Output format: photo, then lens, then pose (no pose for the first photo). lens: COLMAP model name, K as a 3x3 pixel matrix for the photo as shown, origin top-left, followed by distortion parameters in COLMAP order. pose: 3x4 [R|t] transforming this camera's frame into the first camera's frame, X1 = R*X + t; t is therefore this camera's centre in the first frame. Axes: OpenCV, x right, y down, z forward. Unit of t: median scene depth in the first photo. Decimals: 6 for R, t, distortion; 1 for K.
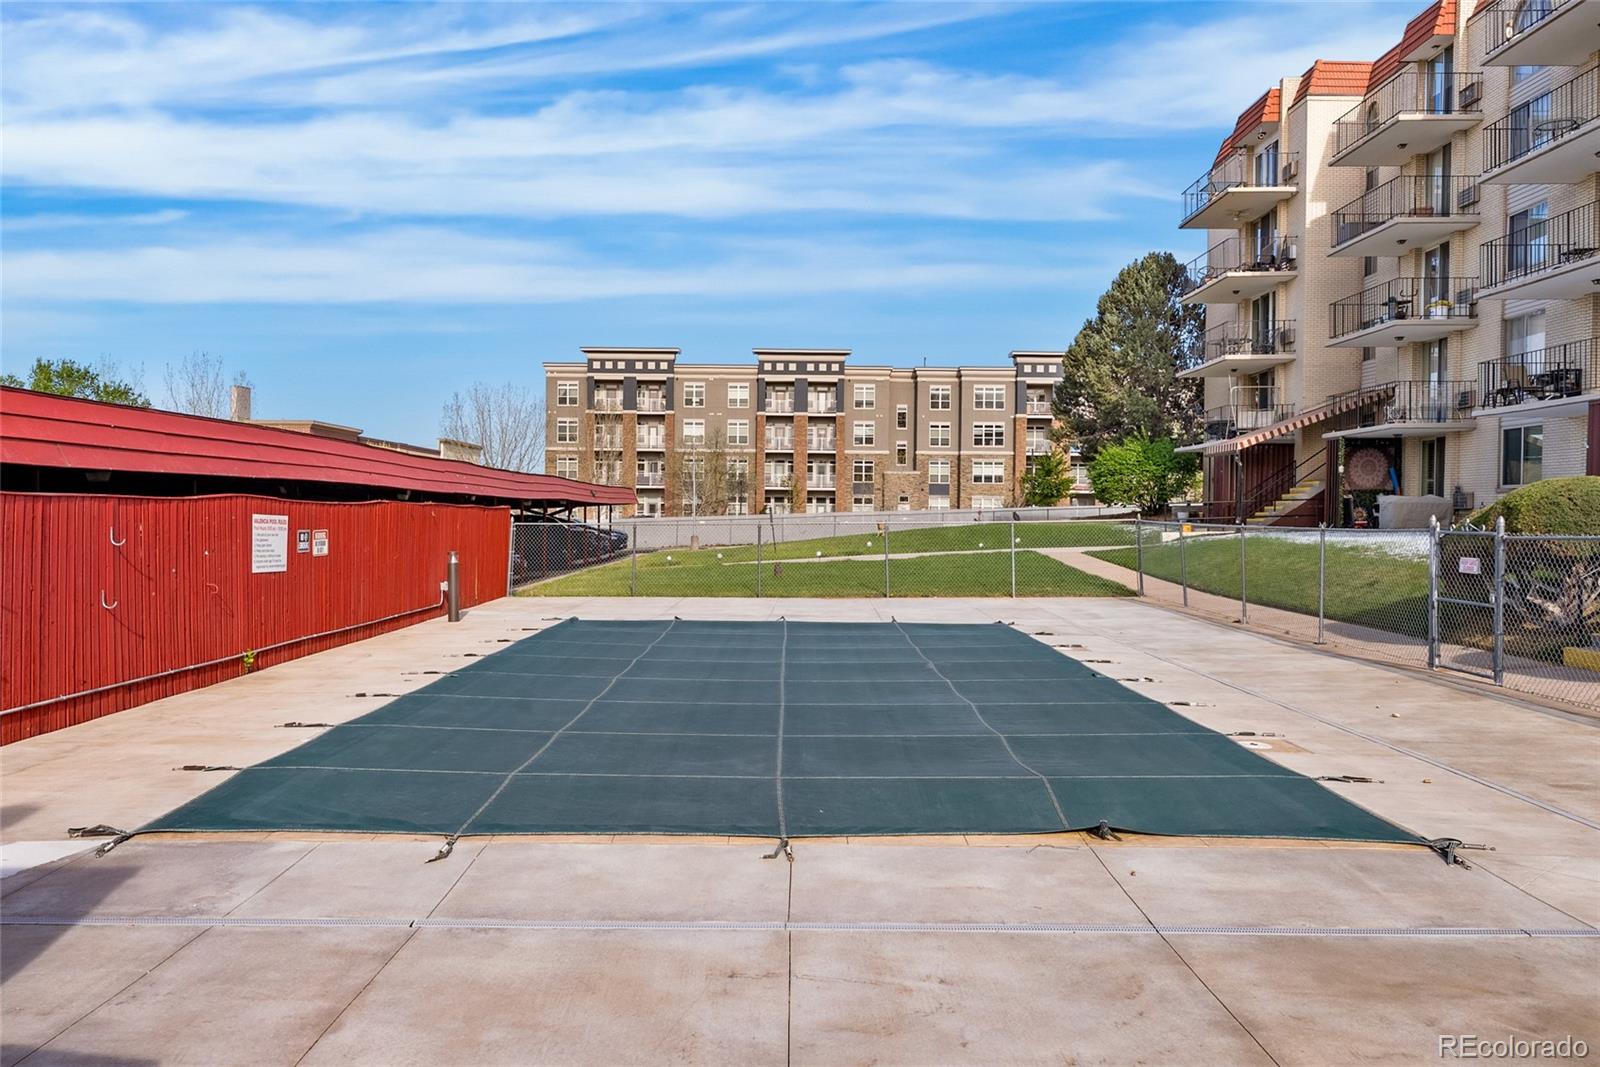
lens RADIAL K [[1229.0, 0, 796.4], [0, 1229.0, 531.4], [0, 0, 1]] dist [-0.005143, 0.004534]
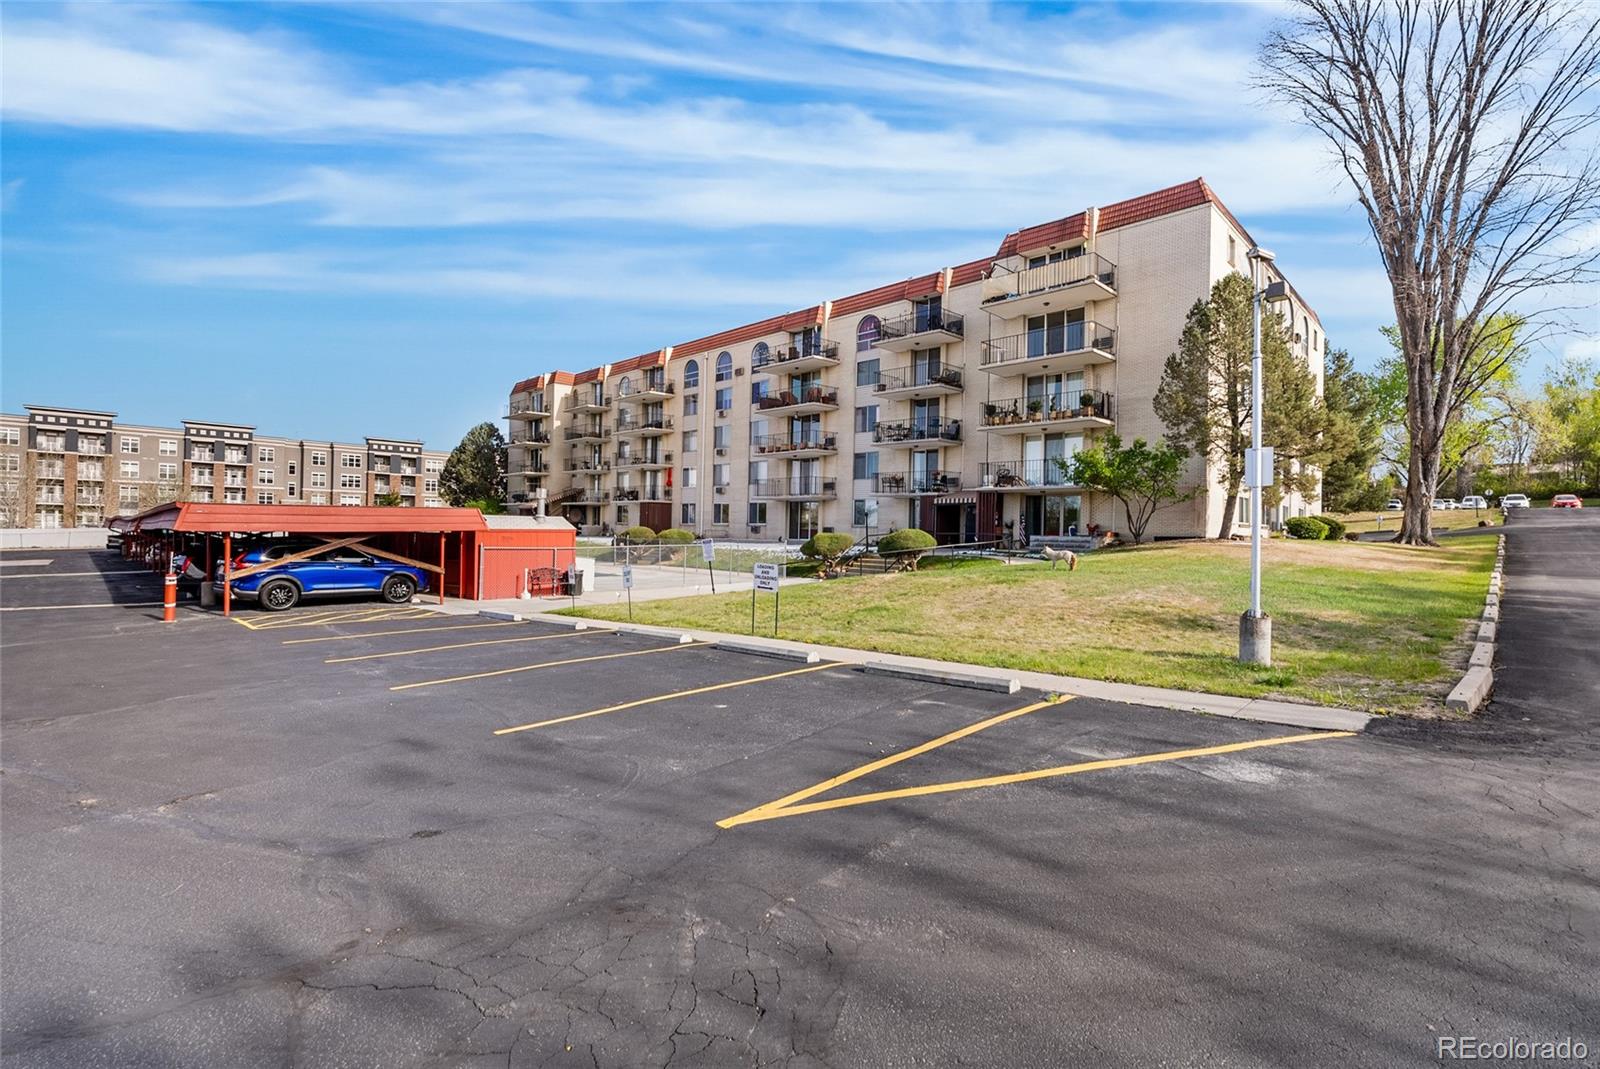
lens RADIAL K [[726.4, 0, 801.5], [0, 726.4, 532.1], [0, 0, 1]] dist [-0.000423, -0.000541]
pose [[0.698358, 0.002822, 0.715743, -0.142727], [-0.001293, 0.999996, -0.002681, -0.002265], [-0.715747, 0.000947, 0.698359, -0.215619]]
